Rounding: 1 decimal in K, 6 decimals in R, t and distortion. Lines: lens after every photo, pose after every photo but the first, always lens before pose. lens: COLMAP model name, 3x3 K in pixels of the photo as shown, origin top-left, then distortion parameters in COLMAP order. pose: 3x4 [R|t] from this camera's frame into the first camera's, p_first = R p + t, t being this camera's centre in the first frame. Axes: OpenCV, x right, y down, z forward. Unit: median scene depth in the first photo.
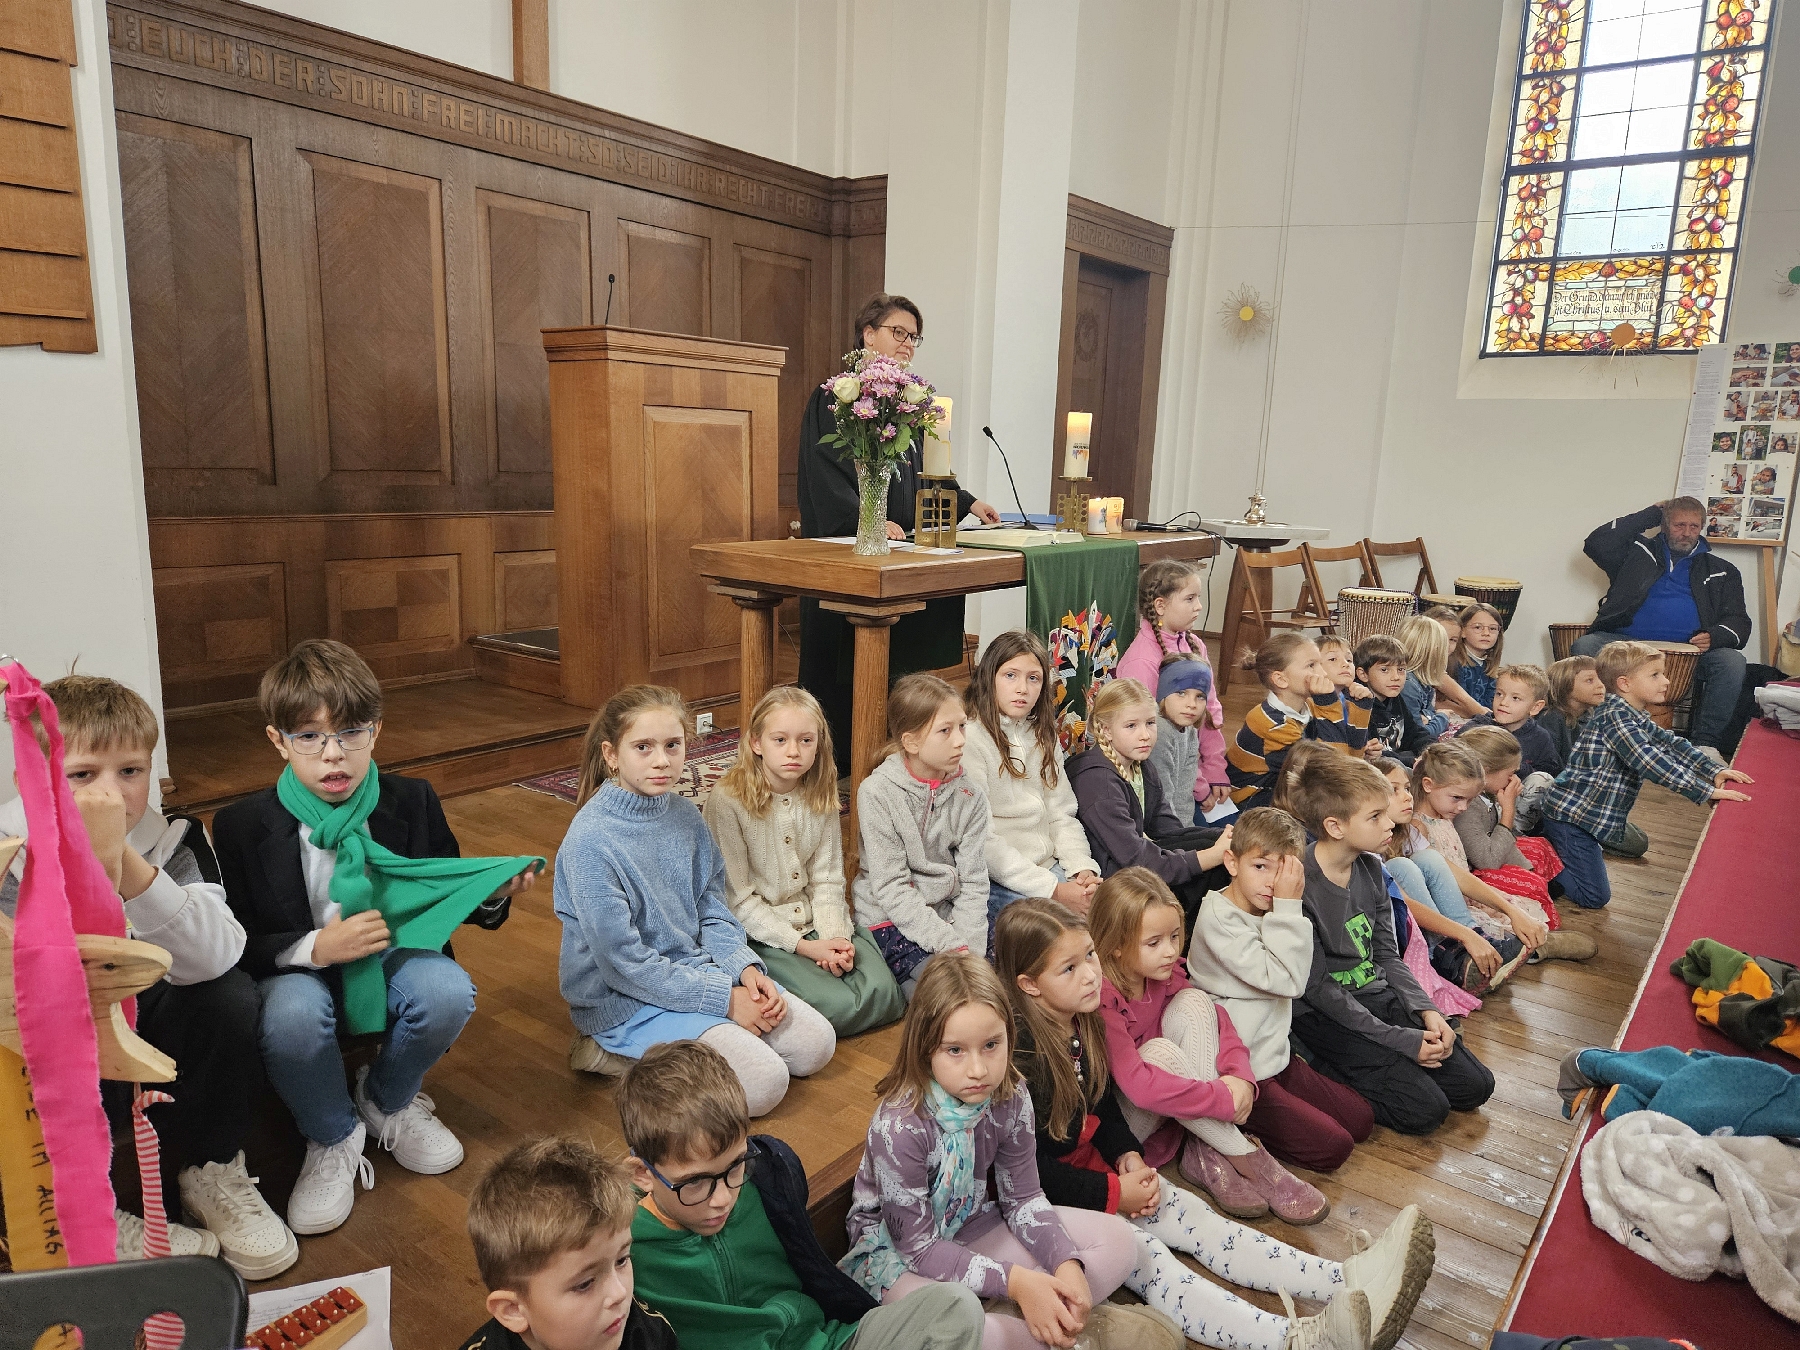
lens RADIAL K [[1221.7, 0, 903.1], [0, 1221.7, 706.2], [0, 0, 1]] dist [0.009220, 0.000220]
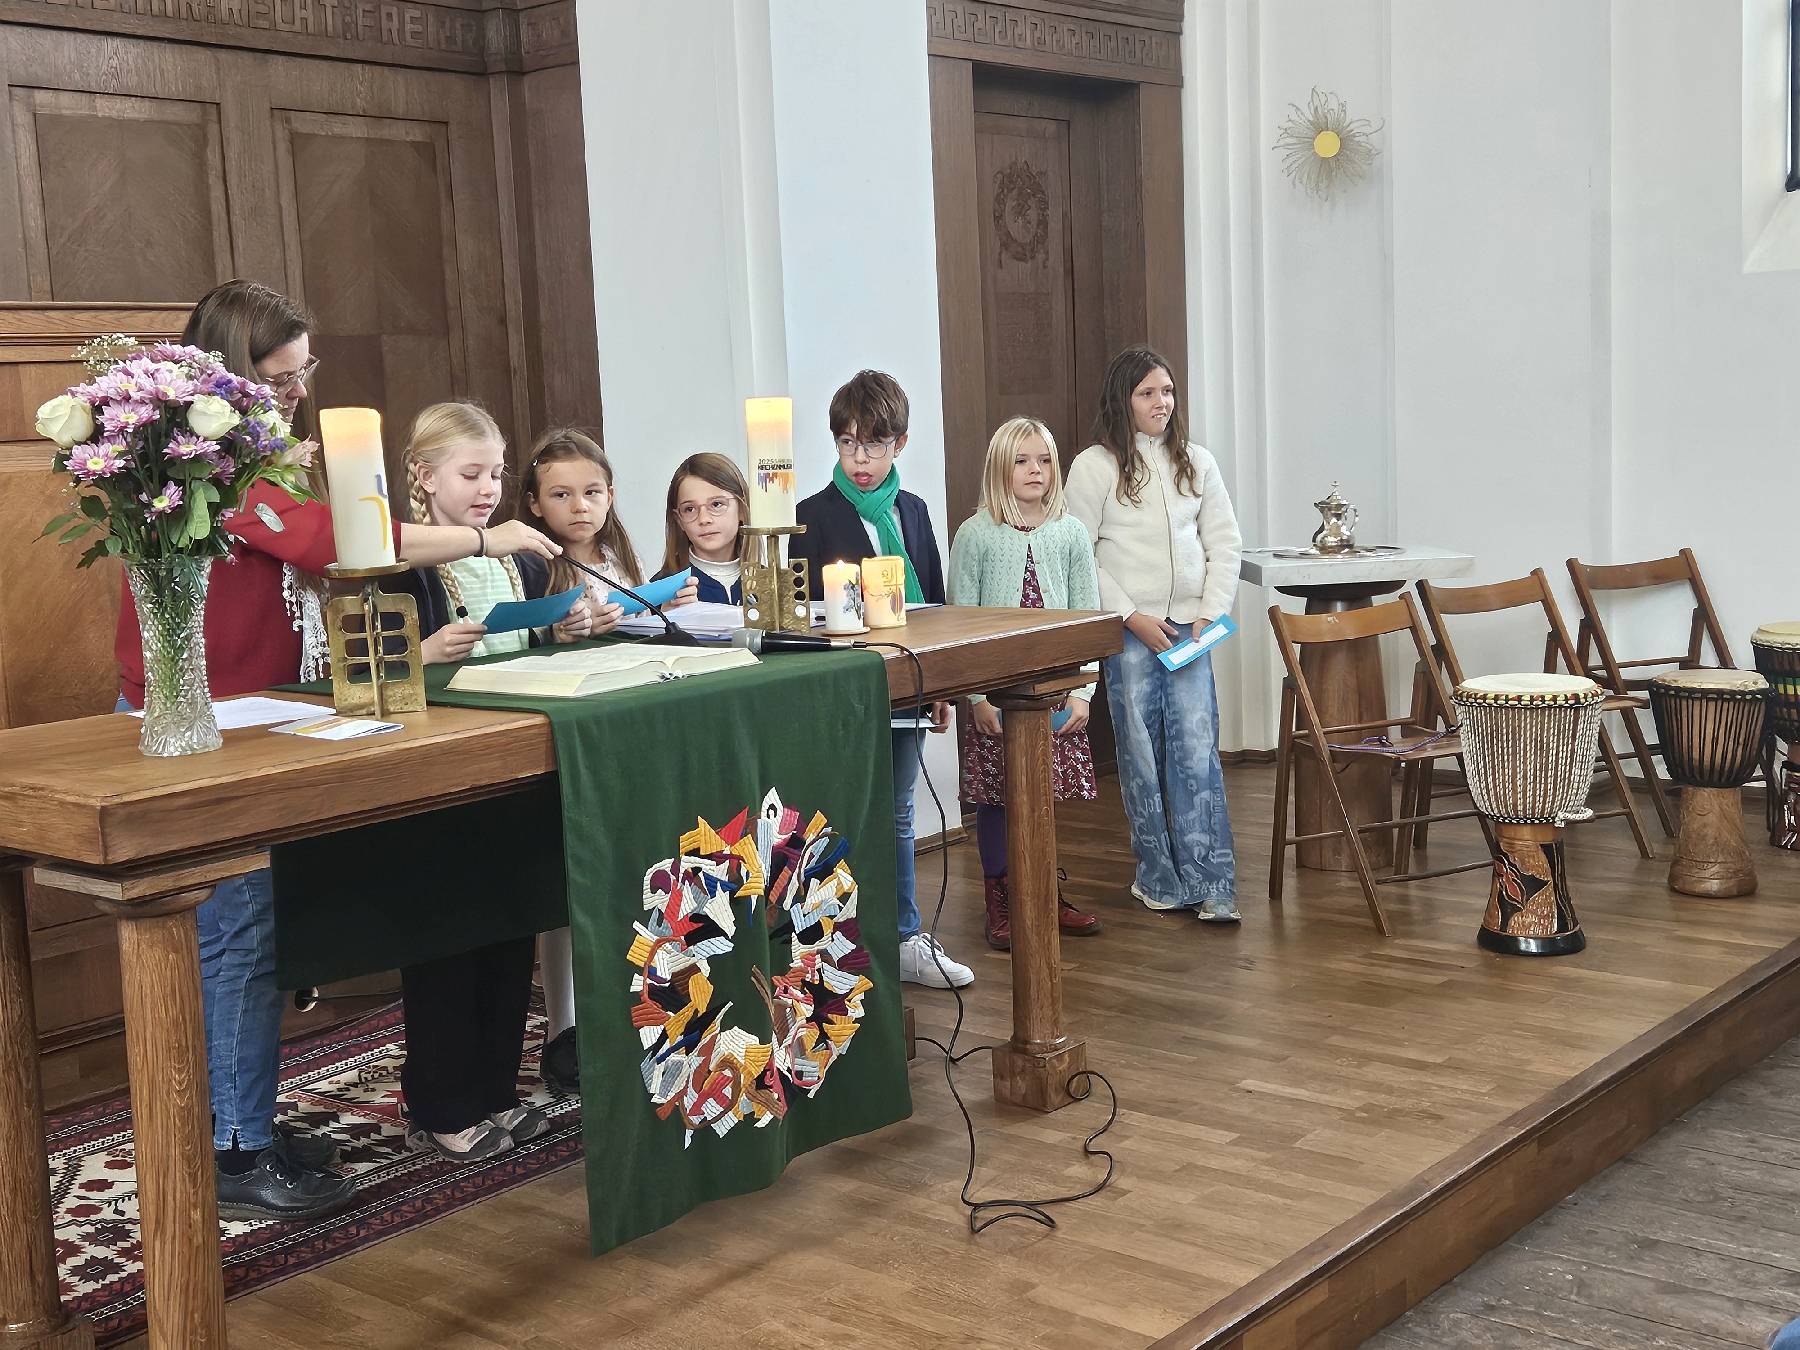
lens RADIAL K [[2207.9, 0, 900.0], [0, 2207.9, 675.0], [0, 0, 1]] dist [-0.007342, 0.104261]
pose [[0.995315, -0.074366, -0.061794, 0.171990], [0.068776, 0.993731, -0.088142, -0.033202], [0.067961, 0.083479, 0.994189, 0.092657]]
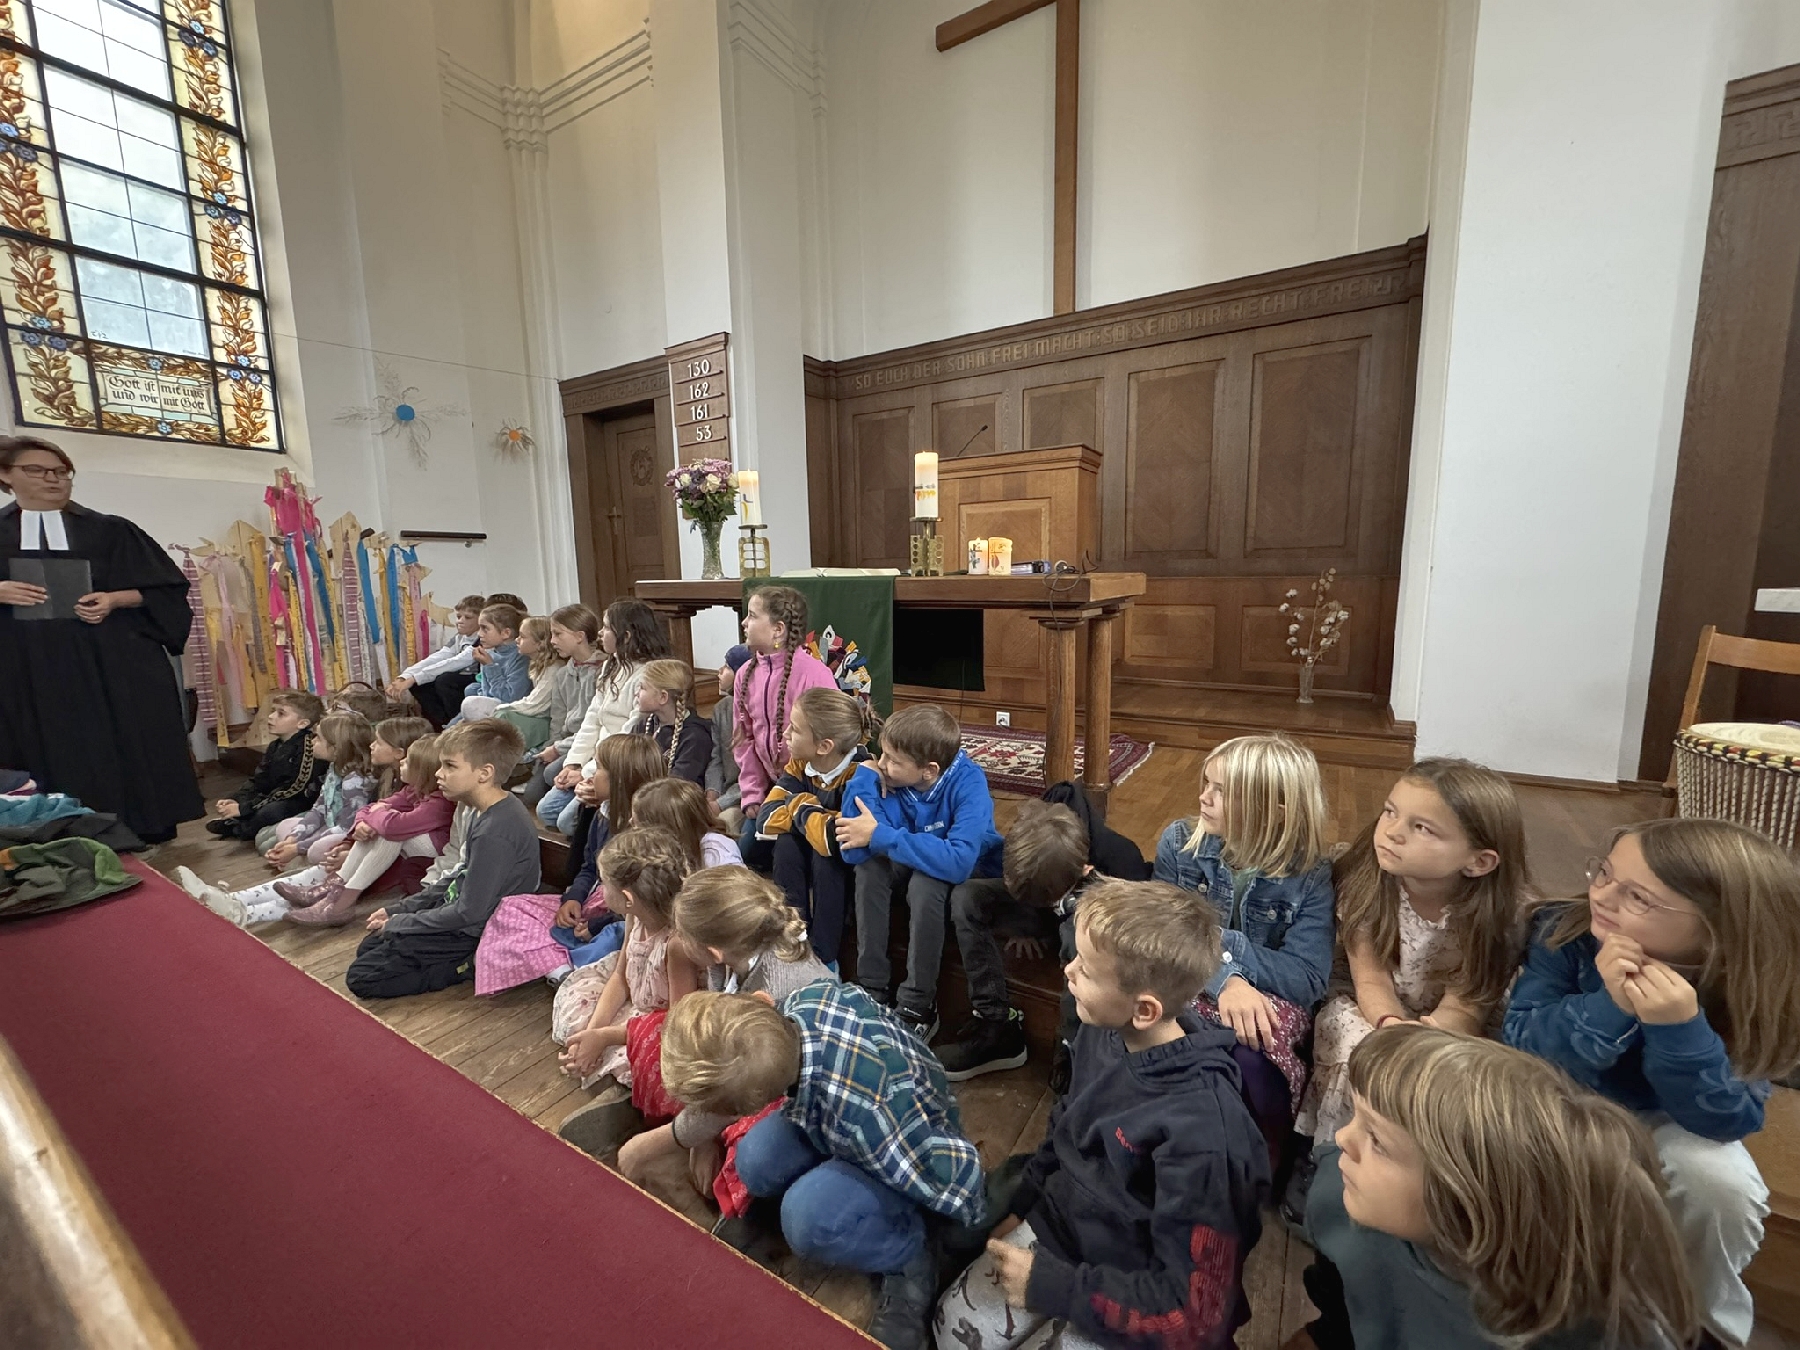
lens RADIAL K [[717.5, 0, 900.0], [0, 717.5, 675.0], [0, 0, 1]] dist [-0.001331, -0.000021]
pose [[0.082282, 0.105267, -0.991034, 0.545076], [-0.192010, 0.977450, 0.087882, -0.073709], [0.977938, 0.183057, 0.100638, 0.656644]]
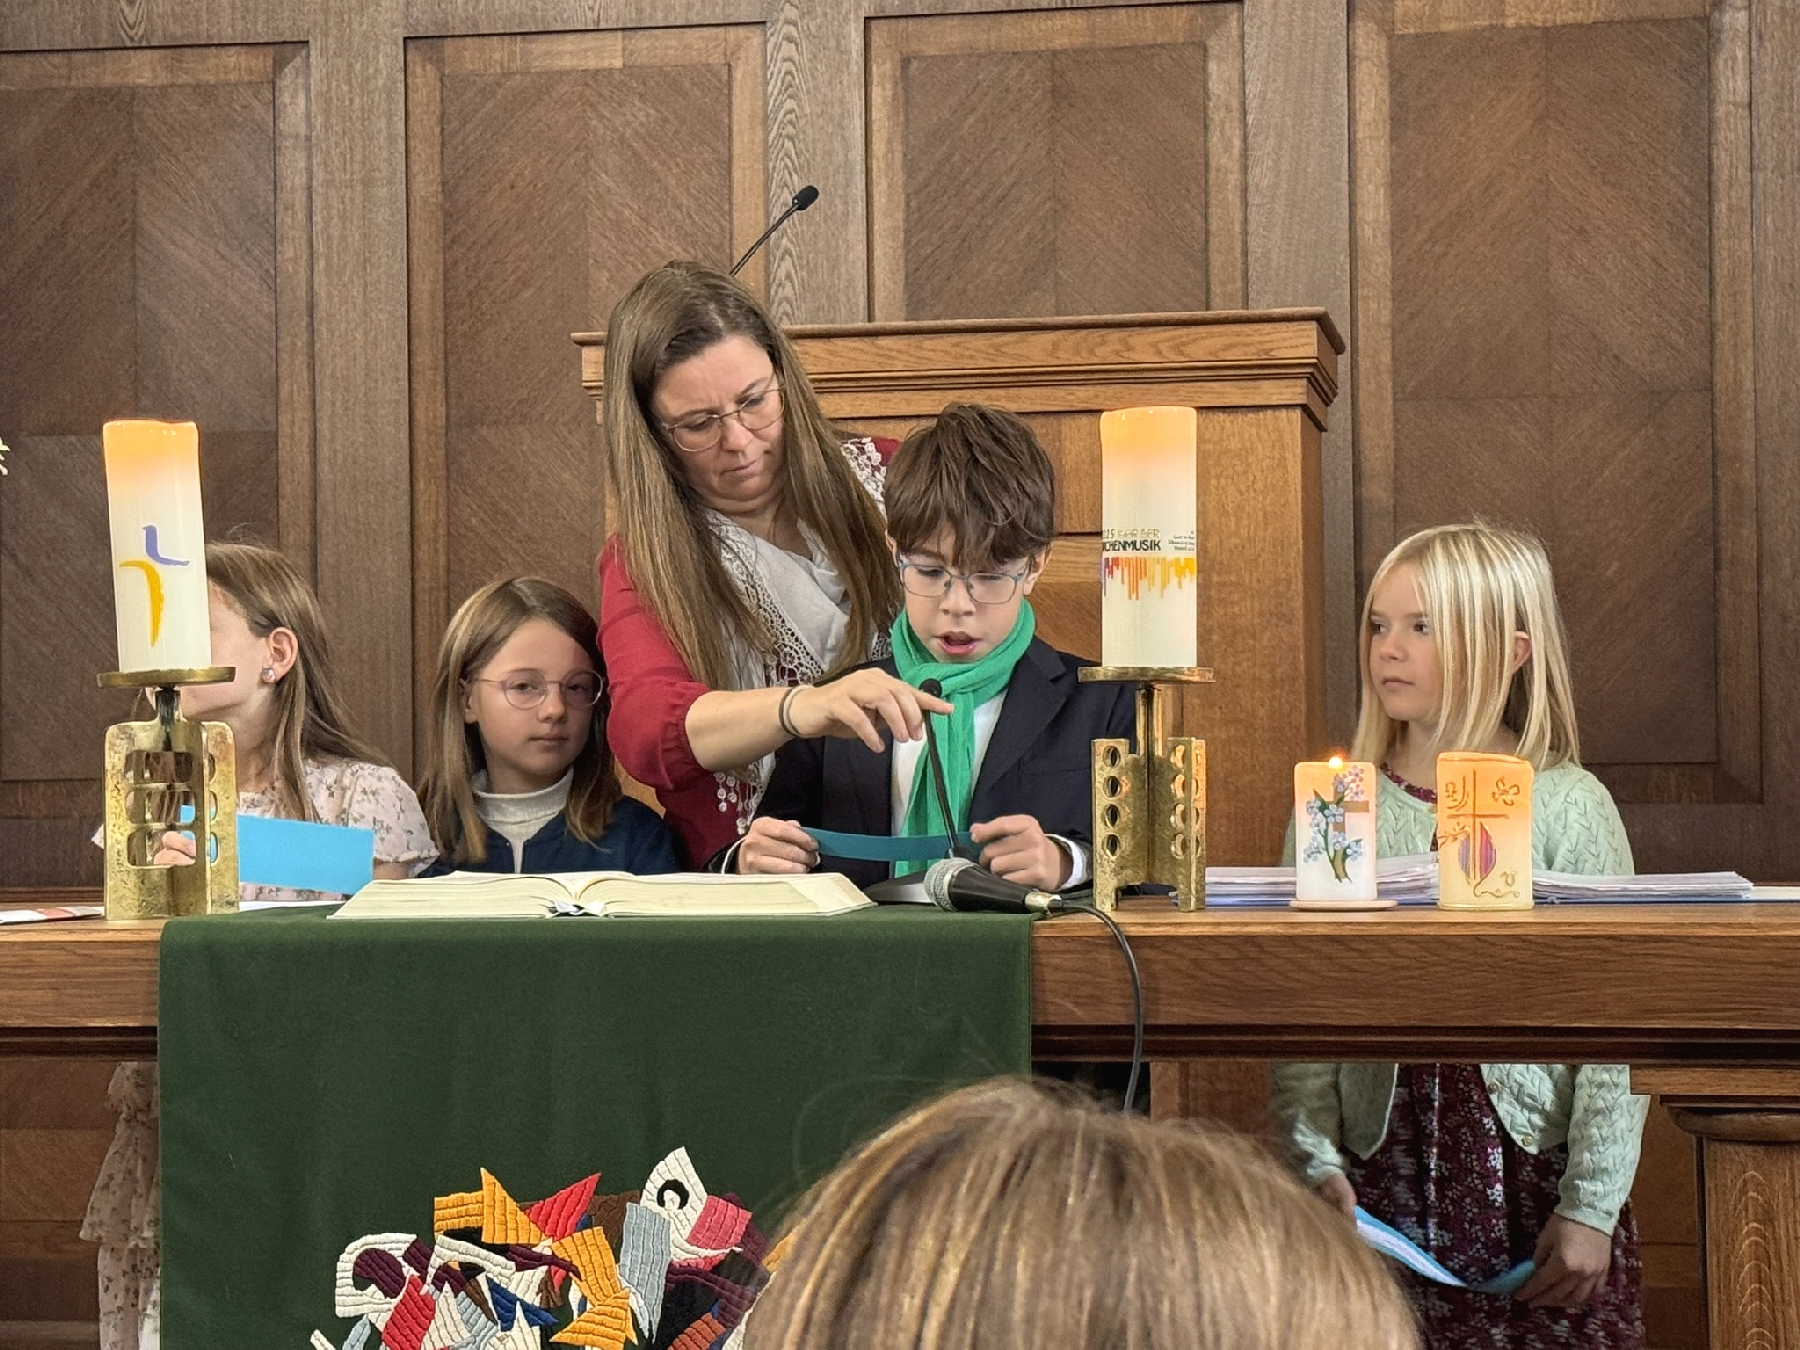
lens RADIAL K [[3930.3, 0, 900.0], [0, 3930.3, 675.0], [0, 0, 1]] dist [0.091580, 0.374694]
pose [[0.437993, -0.063794, -0.896712, 0.577241], [-0.163343, 0.975228, -0.149163, -0.044861], [0.884014, 0.211804, 0.416723, 0.452722]]
